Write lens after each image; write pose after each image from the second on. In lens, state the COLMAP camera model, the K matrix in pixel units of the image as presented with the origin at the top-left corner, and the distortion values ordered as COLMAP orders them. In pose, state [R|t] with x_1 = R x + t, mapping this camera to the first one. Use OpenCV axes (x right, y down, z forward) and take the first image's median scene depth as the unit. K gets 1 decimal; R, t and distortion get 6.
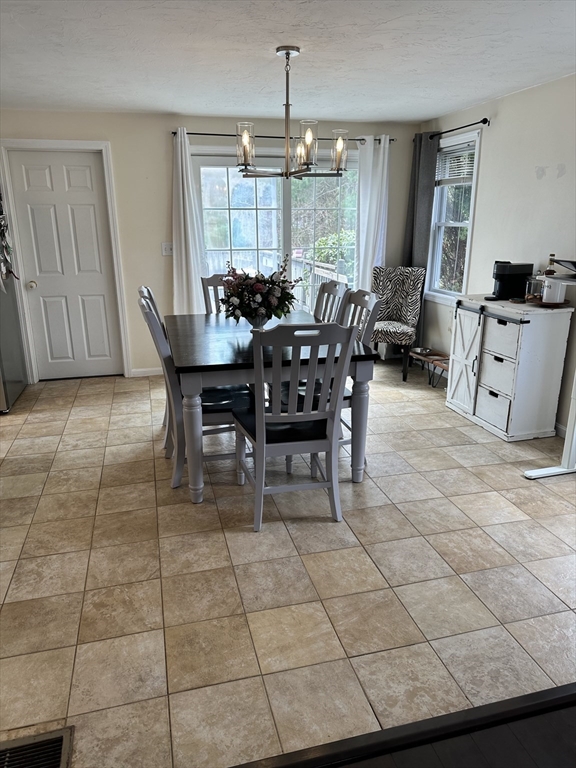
lens RADIAL K [[541.2, 0, 288.0], [0, 541.2, 384.0], [0, 0, 1]] dist [0.004624, 0.002181]
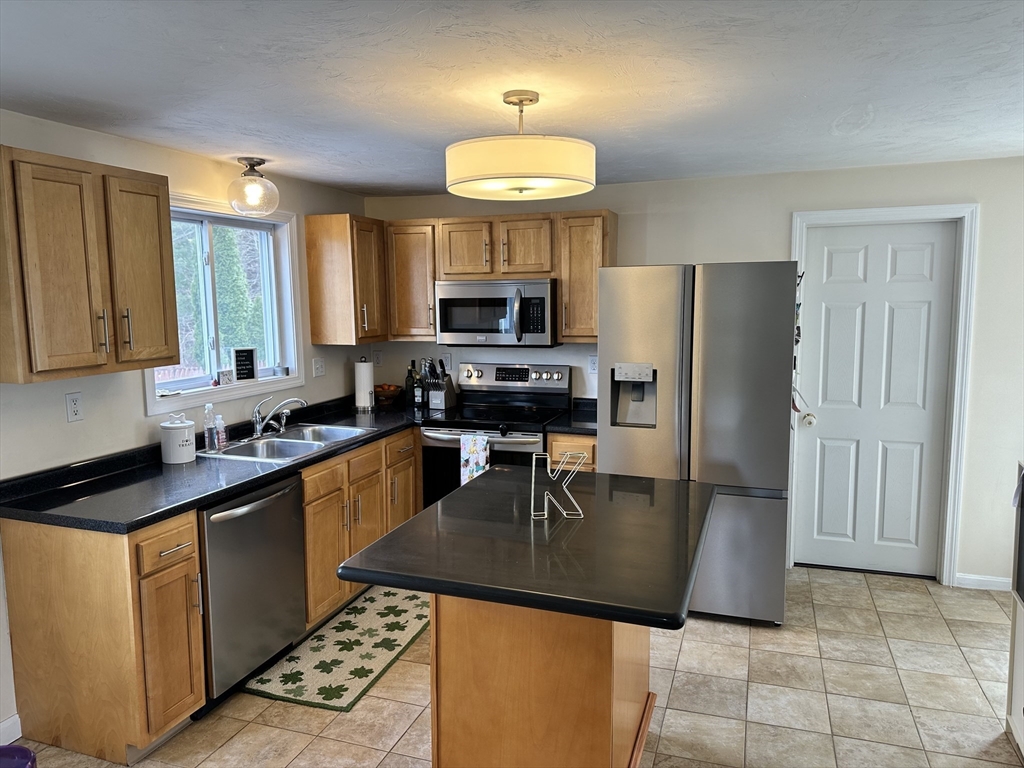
lens RADIAL K [[721.5, 0, 512.0], [0, 721.5, 384.0], [0, 0, 1]] dist [0.004624, 0.002181]
pose [[0.826980, 0.061191, -0.558892, -0.288863], [-0.156076, 0.979975, -0.123649, -0.061349], [0.540134, 0.189485, 0.819970, 0.078391]]
